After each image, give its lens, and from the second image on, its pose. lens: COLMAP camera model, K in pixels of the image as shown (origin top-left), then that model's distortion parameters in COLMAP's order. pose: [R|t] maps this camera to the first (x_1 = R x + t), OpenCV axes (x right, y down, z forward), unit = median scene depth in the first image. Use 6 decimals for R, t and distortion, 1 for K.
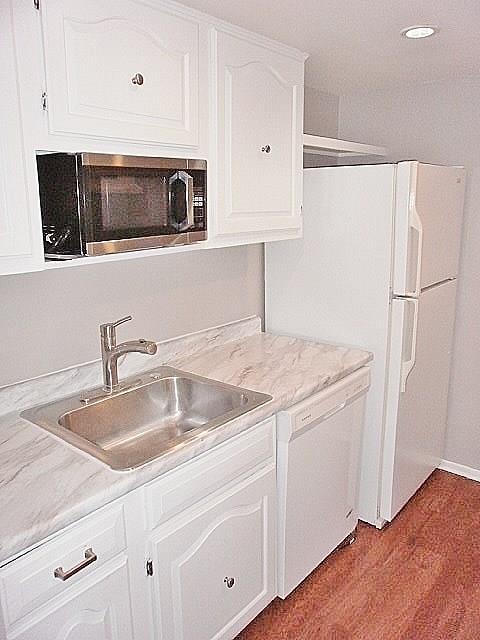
lens RADIAL K [[503.3, 0, 240.0], [0, 503.3, 320.0], [0, 0, 1]] dist [-0.002998, -0.001409]
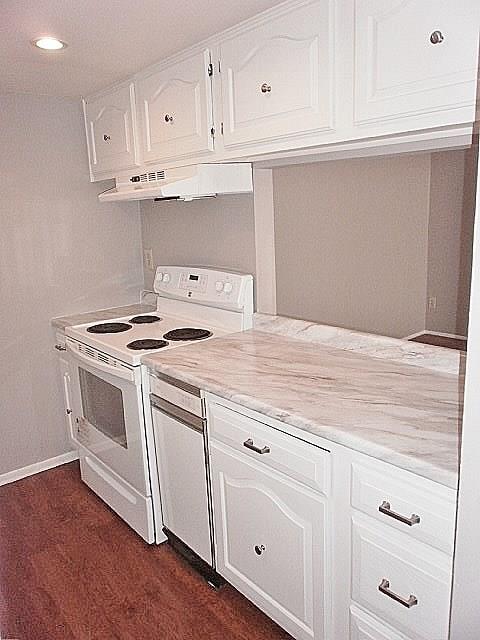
lens RADIAL K [[523.0, 0, 240.0], [0, 523.0, 320.0], [0, 0, 1]] dist [-0.005525, 0.000875]
pose [[-0.184307, 0.235919, -0.954135, 0.874307], [-0.157327, 0.951166, 0.265576, -0.214816], [0.970195, 0.199059, -0.138190, 0.943988]]
